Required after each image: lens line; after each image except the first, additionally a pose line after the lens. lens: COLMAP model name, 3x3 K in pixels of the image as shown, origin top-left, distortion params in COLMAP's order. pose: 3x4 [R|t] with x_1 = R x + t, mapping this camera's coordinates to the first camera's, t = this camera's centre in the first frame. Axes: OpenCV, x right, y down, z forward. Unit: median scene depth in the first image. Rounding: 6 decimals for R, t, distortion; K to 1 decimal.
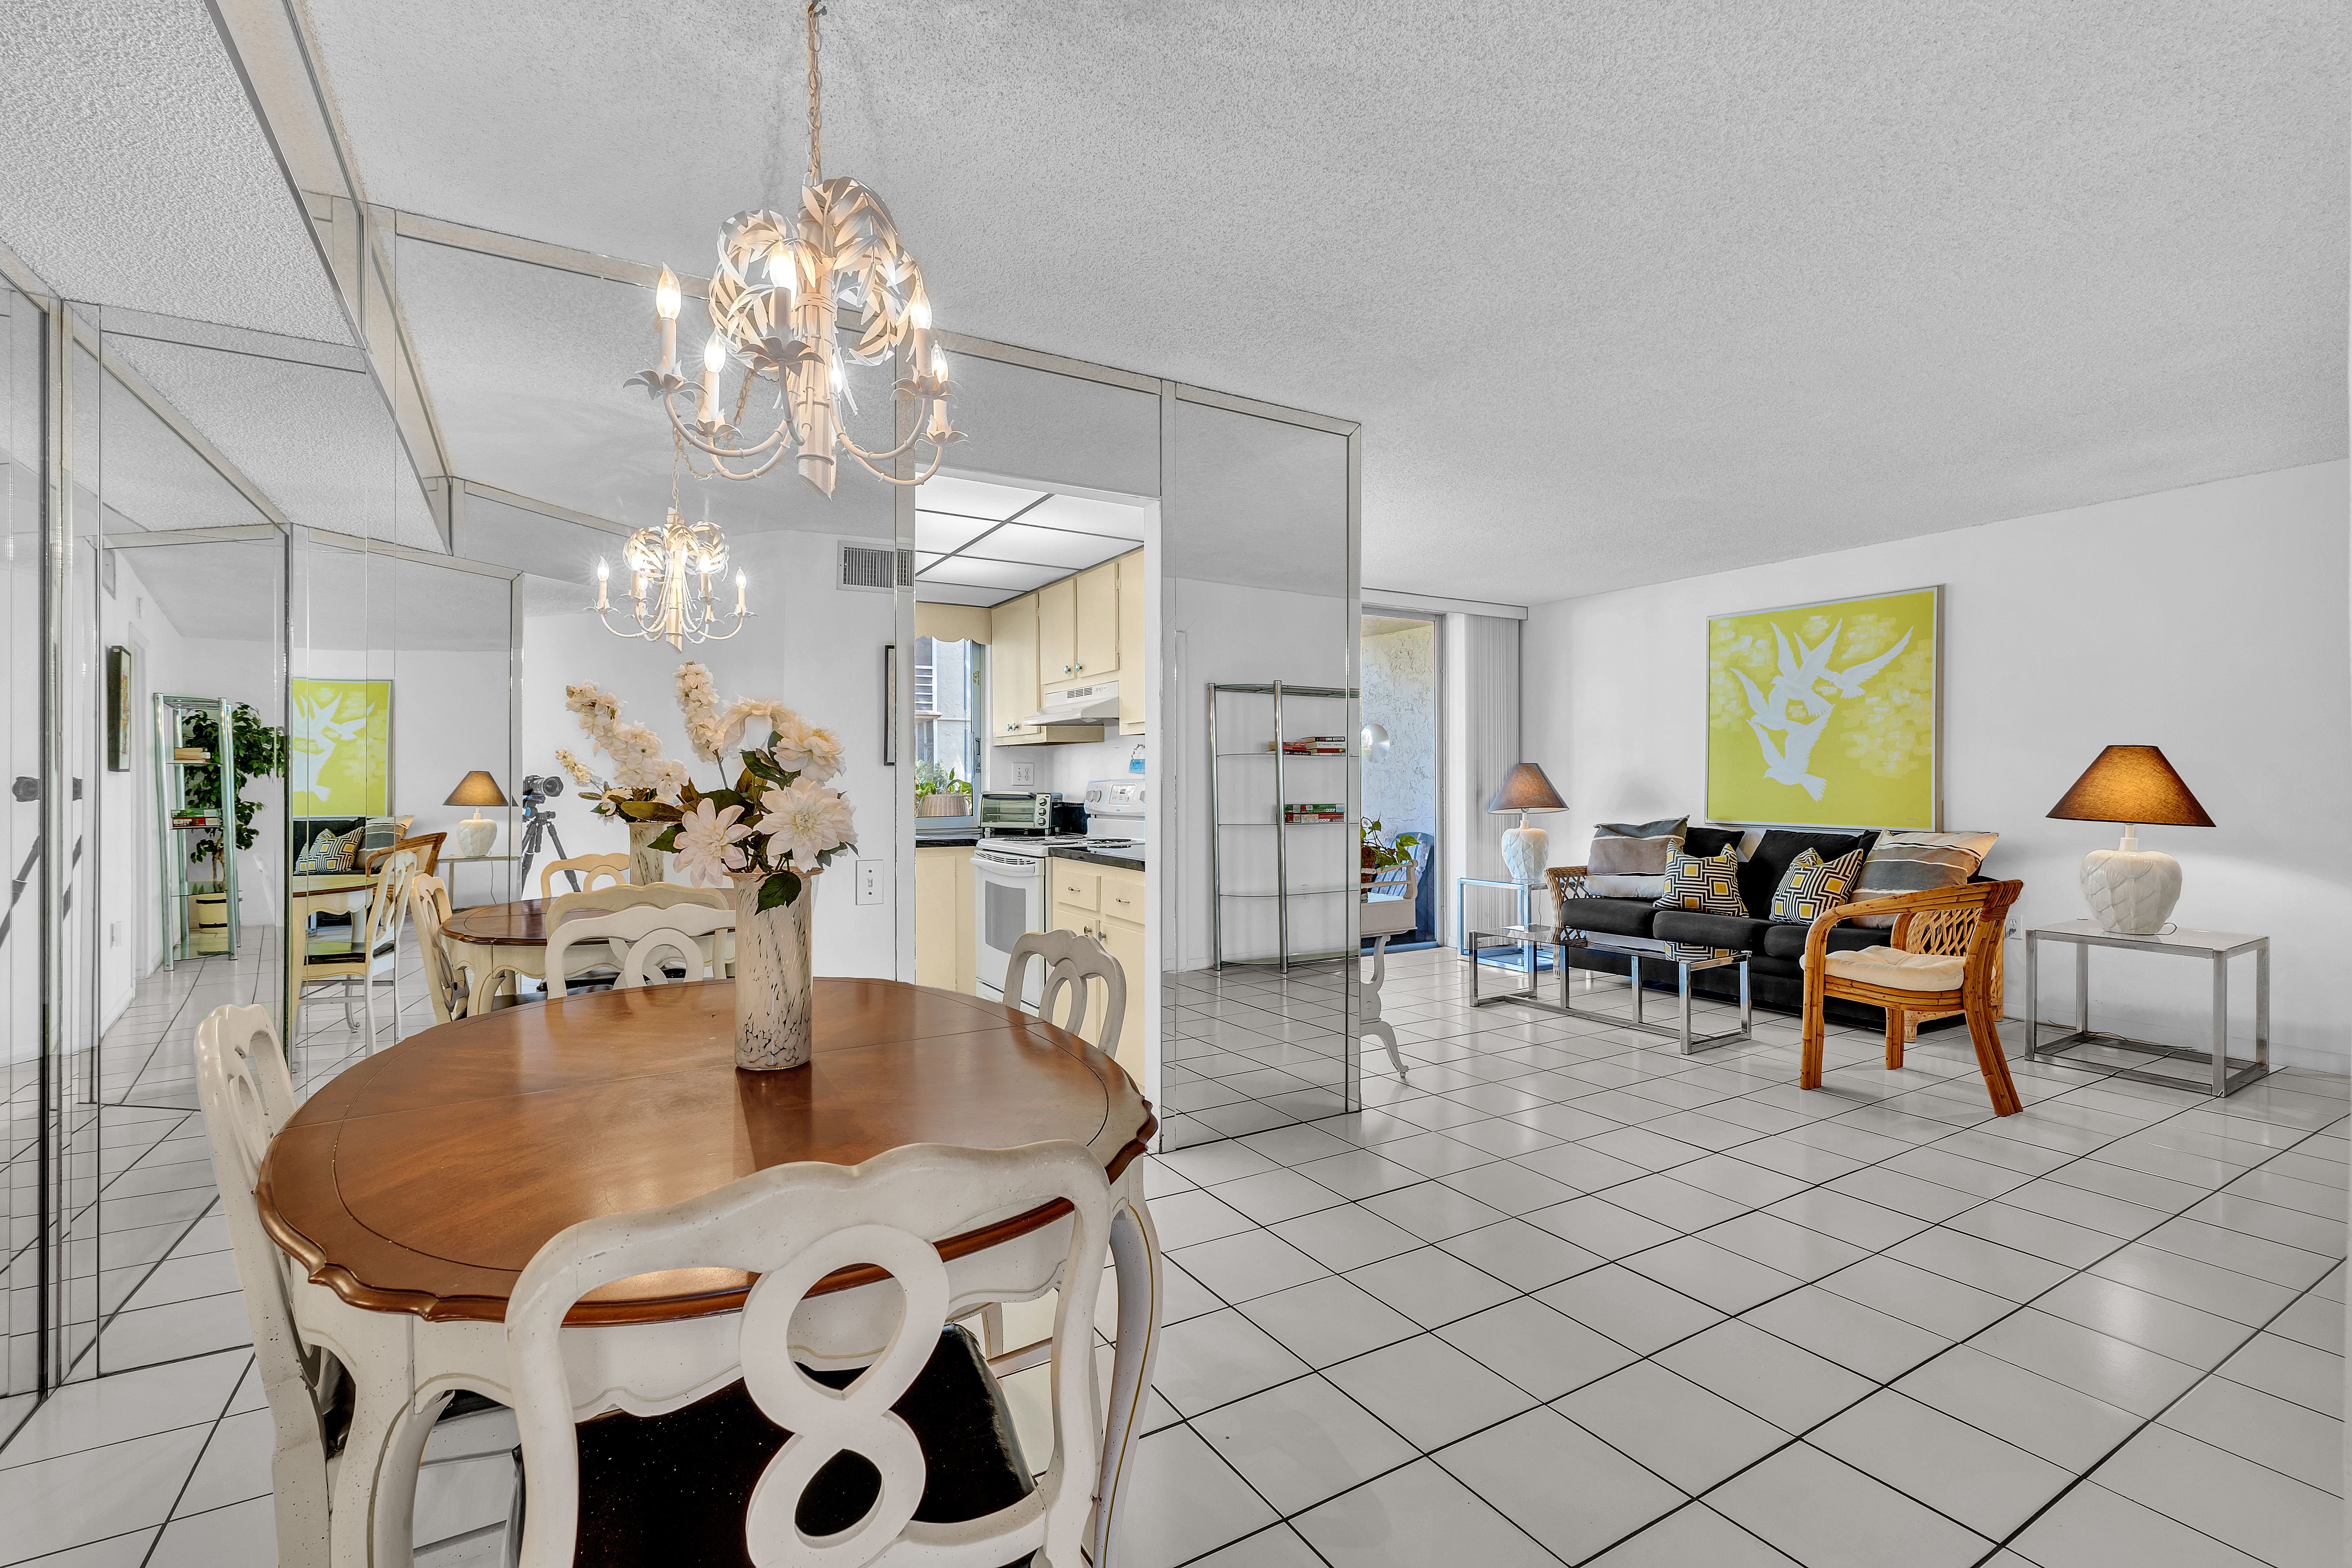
lens RADIAL K [[1059.0, 0, 1182.4], [0, 1059.0, 780.1], [0, 0, 1]] dist [-0.007892, 0.003865]
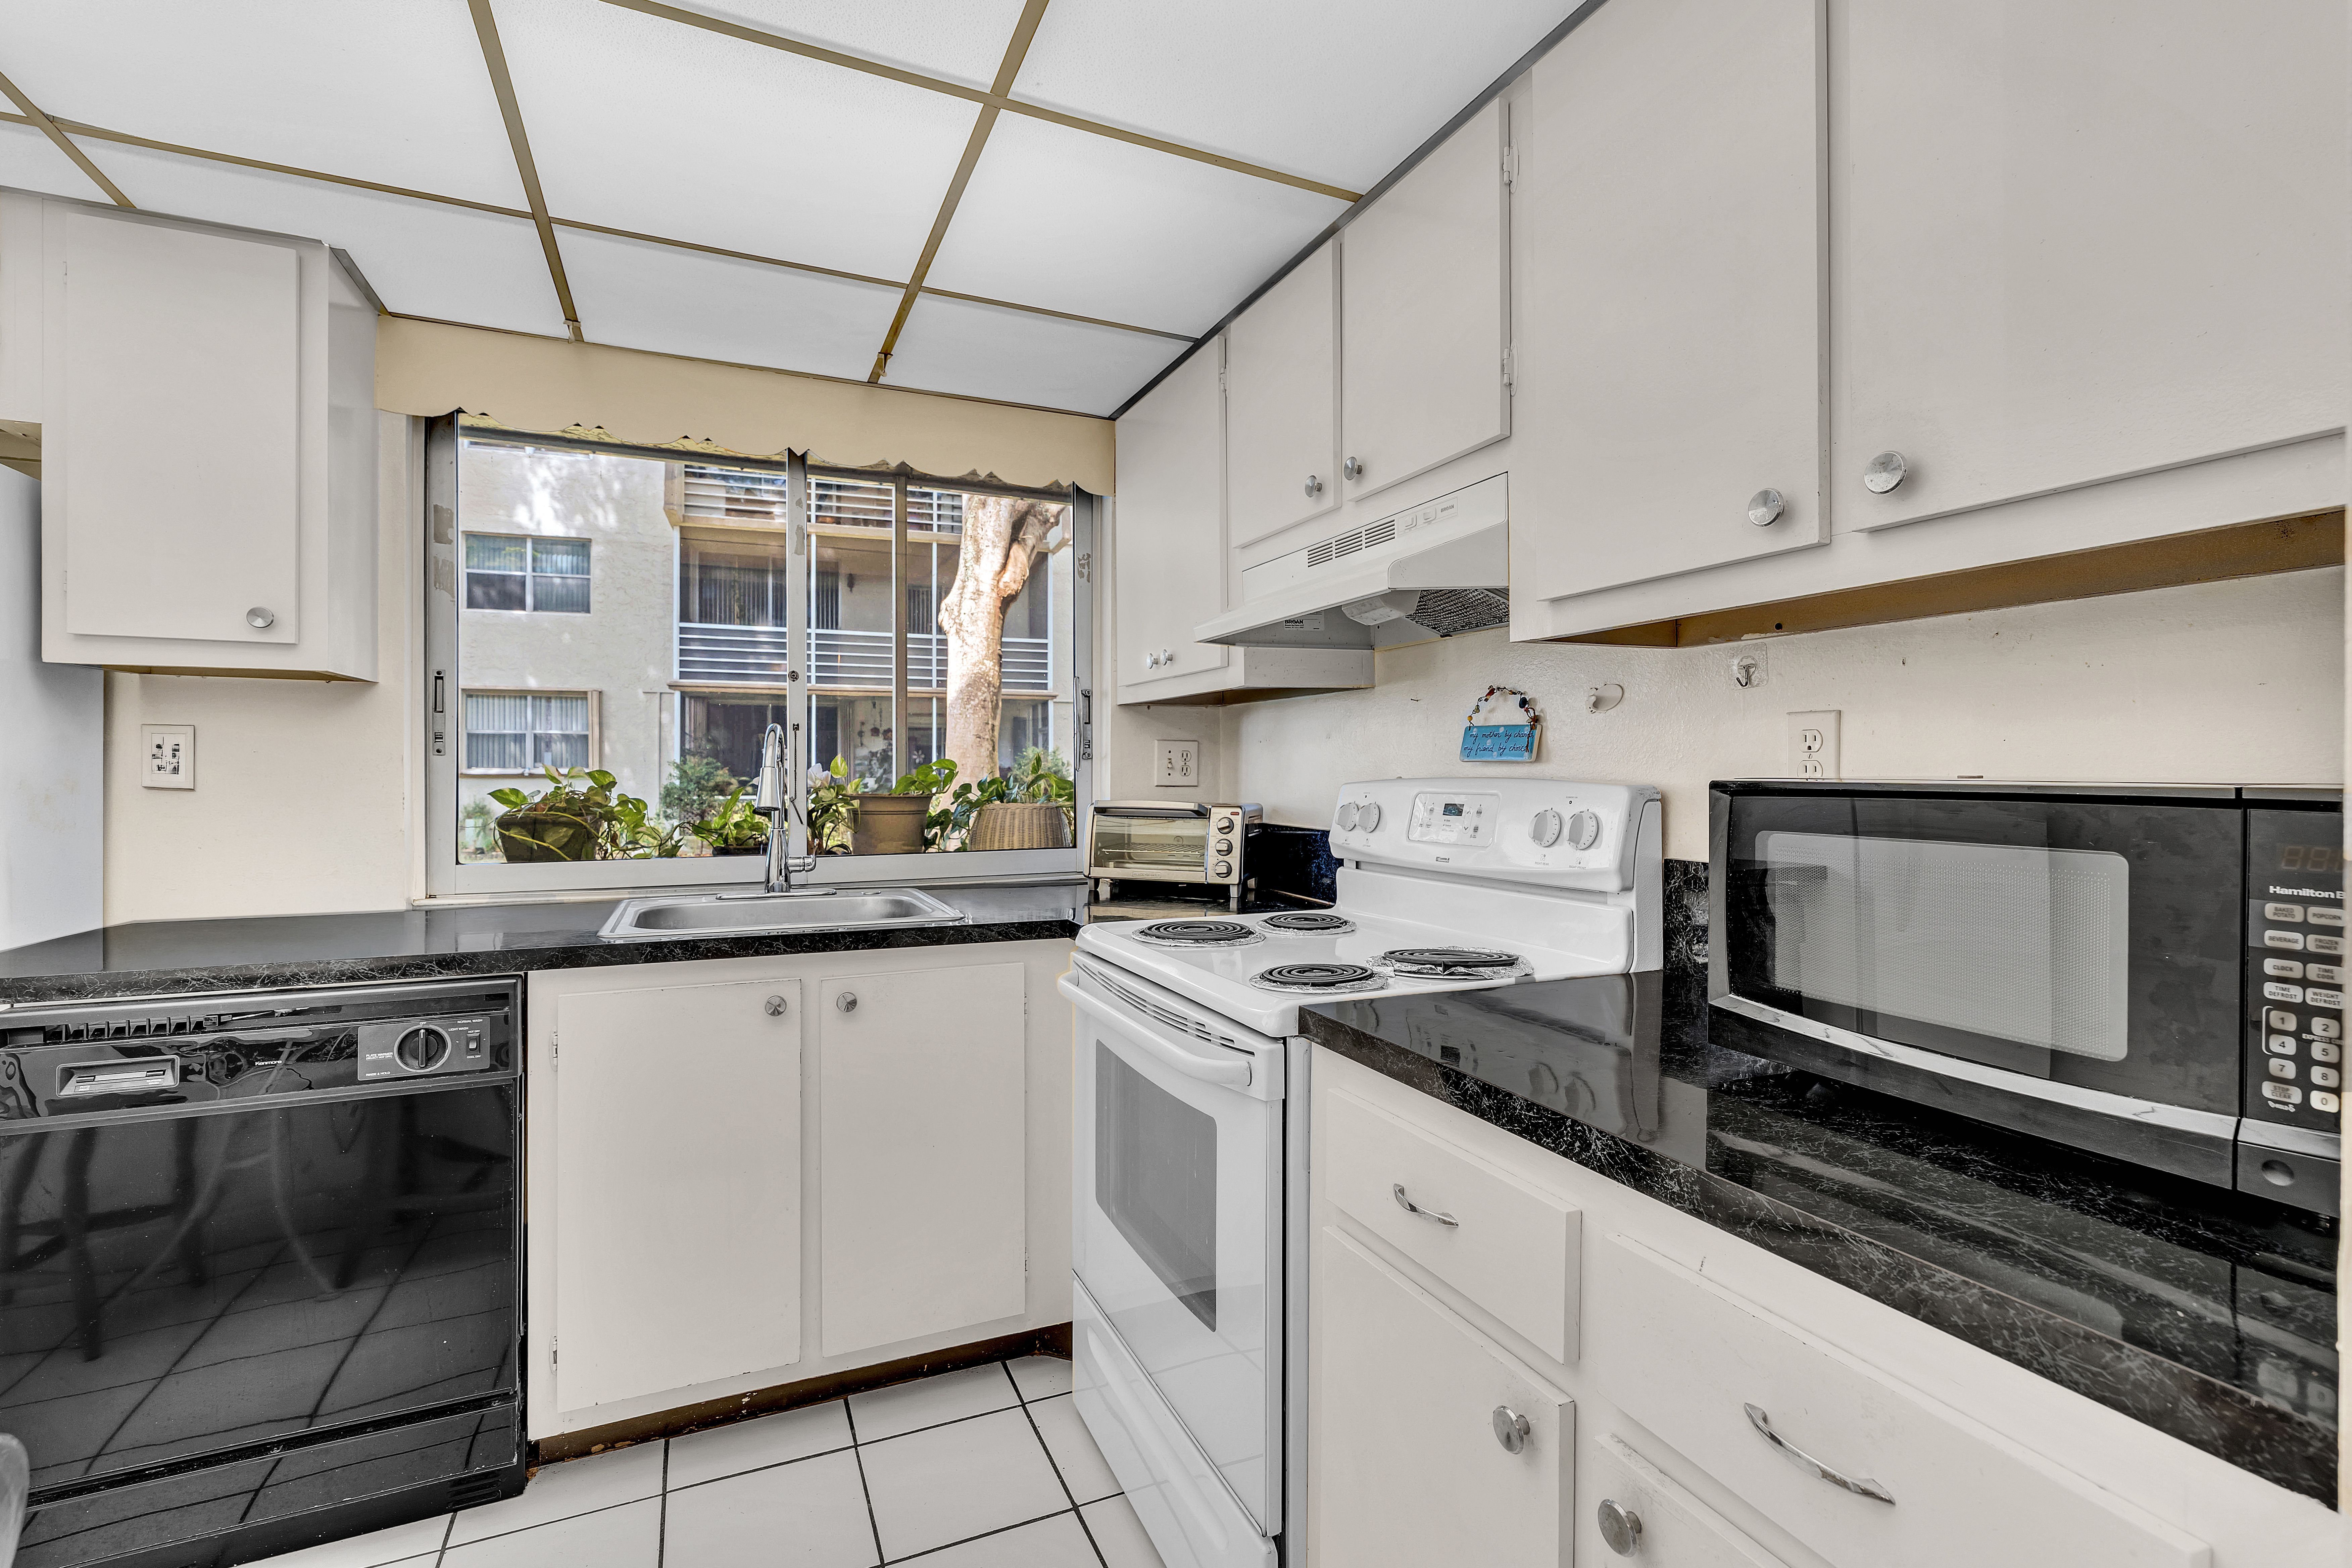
lens RADIAL K [[1059.0, 0, 1164.9], [0, 1059.0, 775.9], [0, 0, 1]] dist [-0.007892, 0.003865]
pose [[0.991401, 0.004775, -0.130770, -0.098235], [-0.004104, 0.999977, 0.005405, -0.002620], [0.130793, -0.004822, 0.991398, 0.549260]]
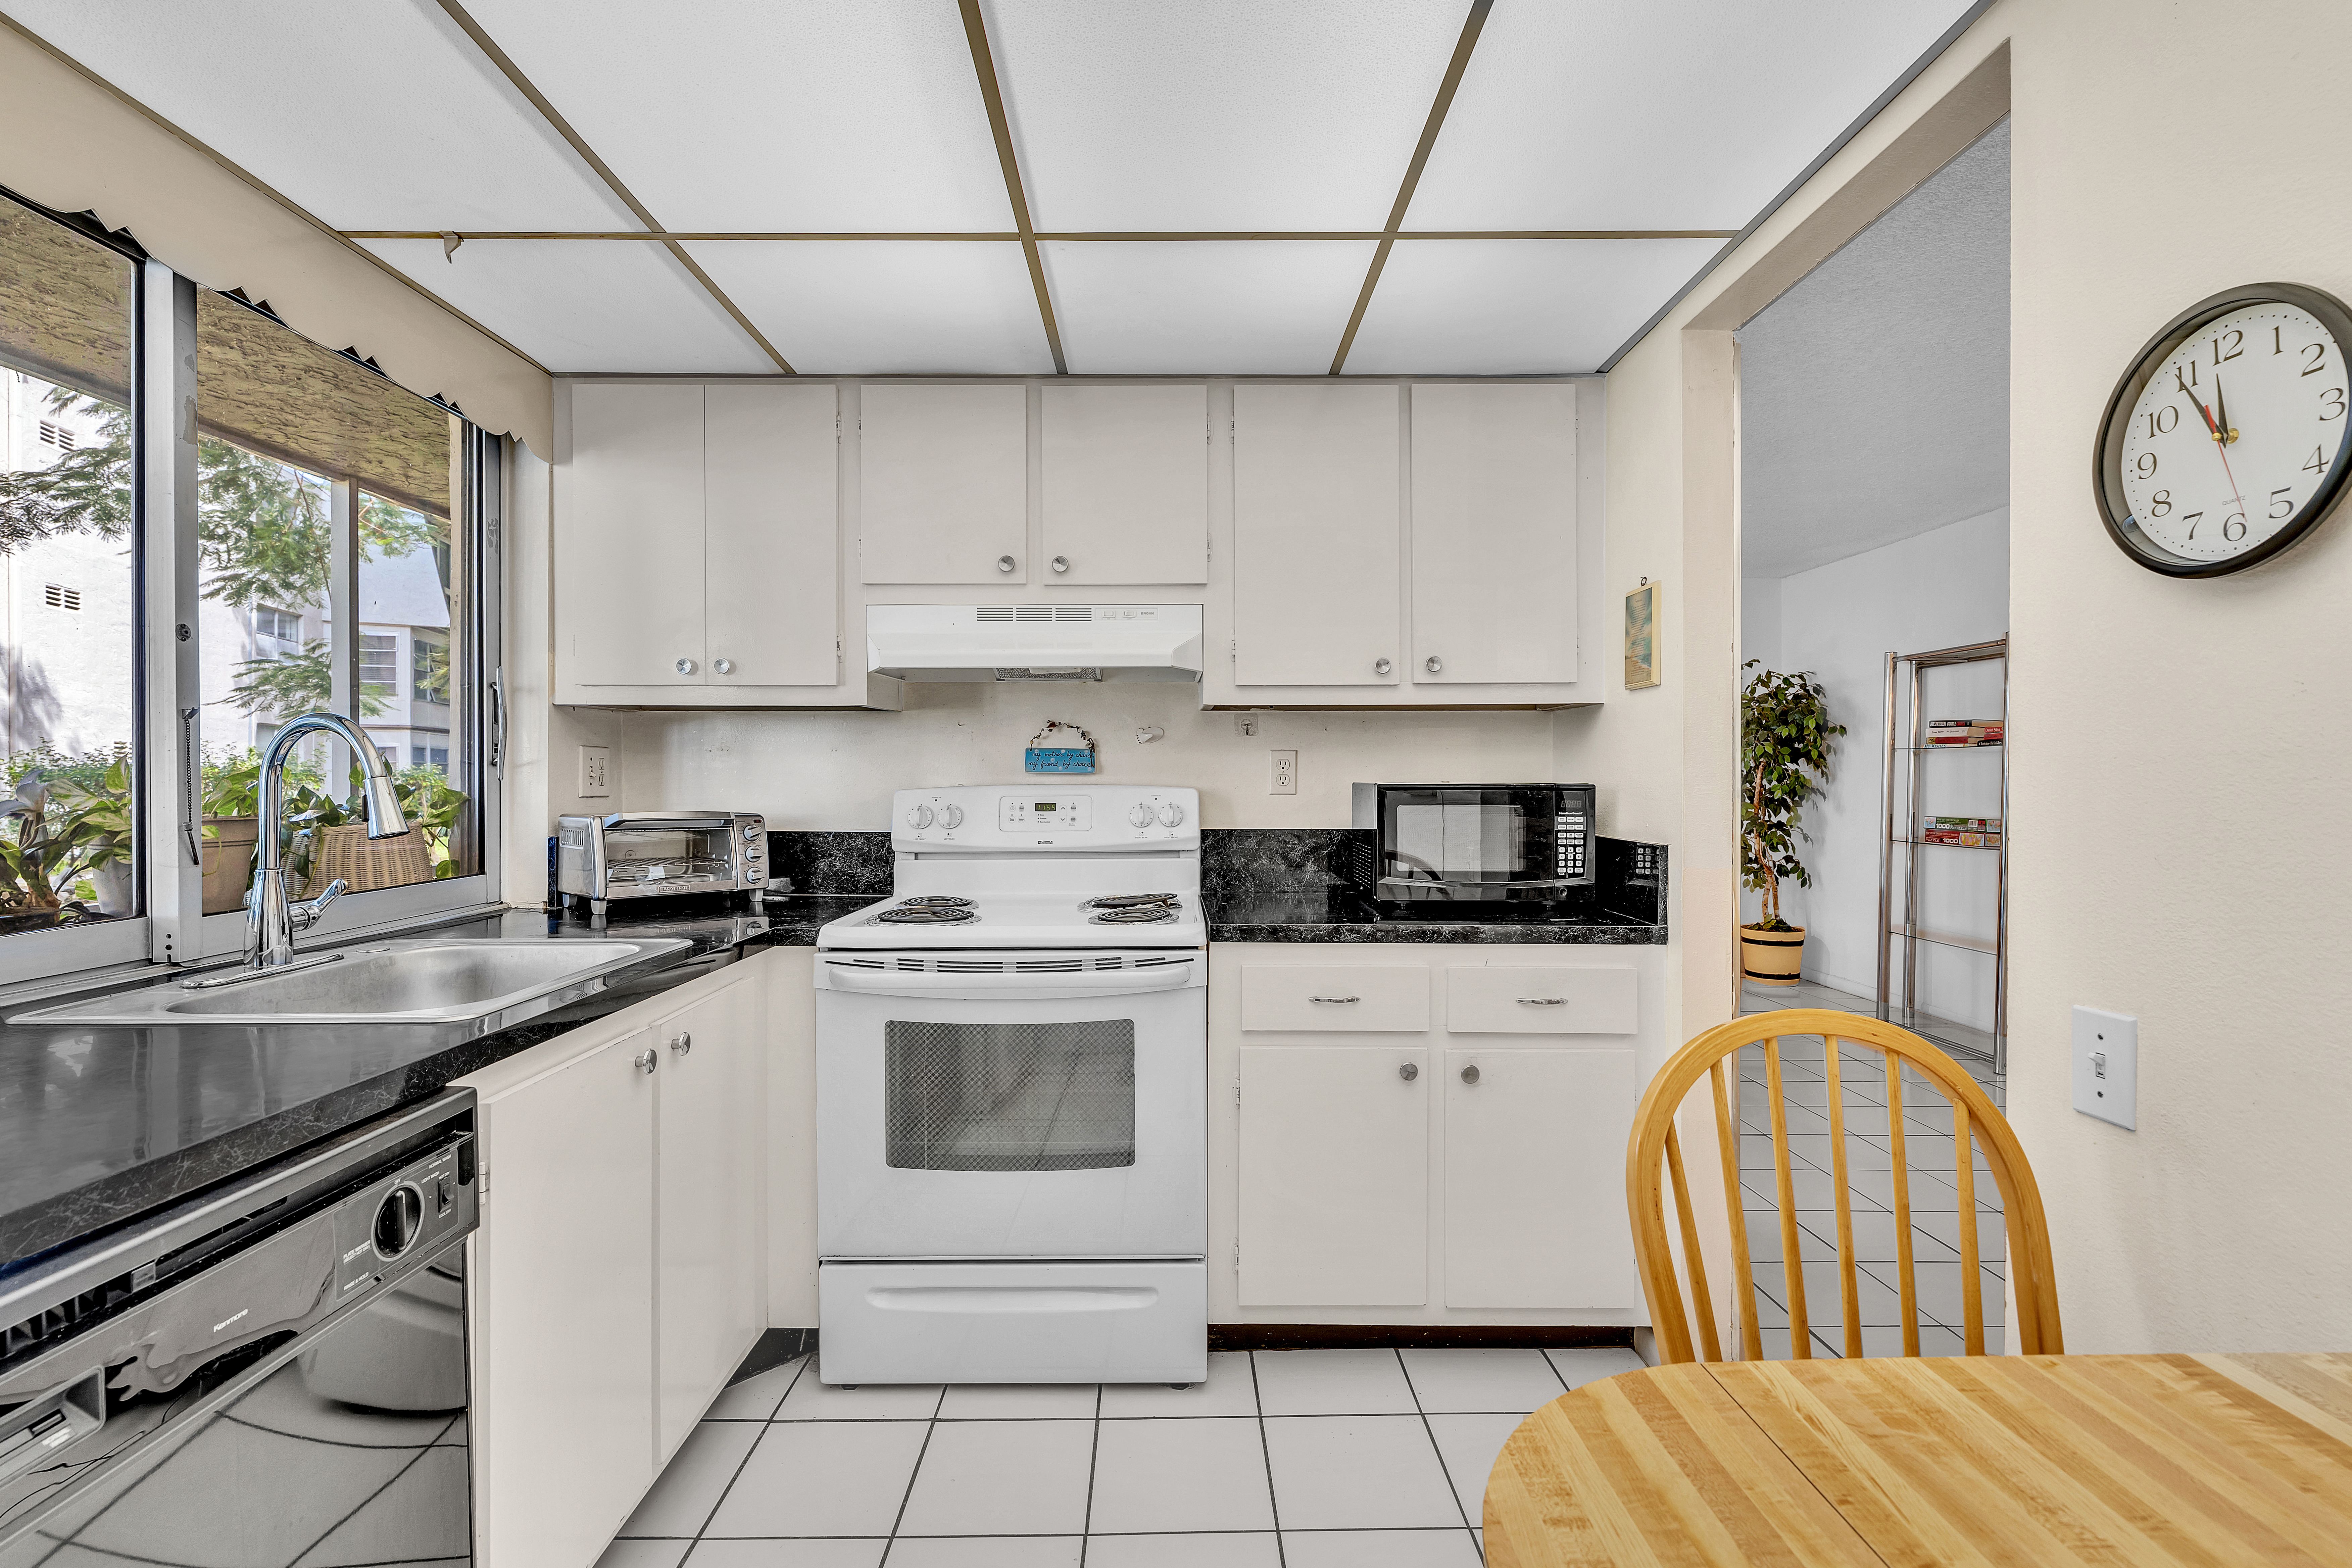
lens RADIAL K [[1059.0, 0, 1177.9], [0, 1059.0, 785.9], [0, 0, 1]] dist [-0.007892, 0.003865]
pose [[0.508527, -0.003123, 0.861040, -0.435298], [-0.001389, 0.999989, 0.004448, -0.002241], [-0.861045, -0.003458, 0.508517, 0.600447]]
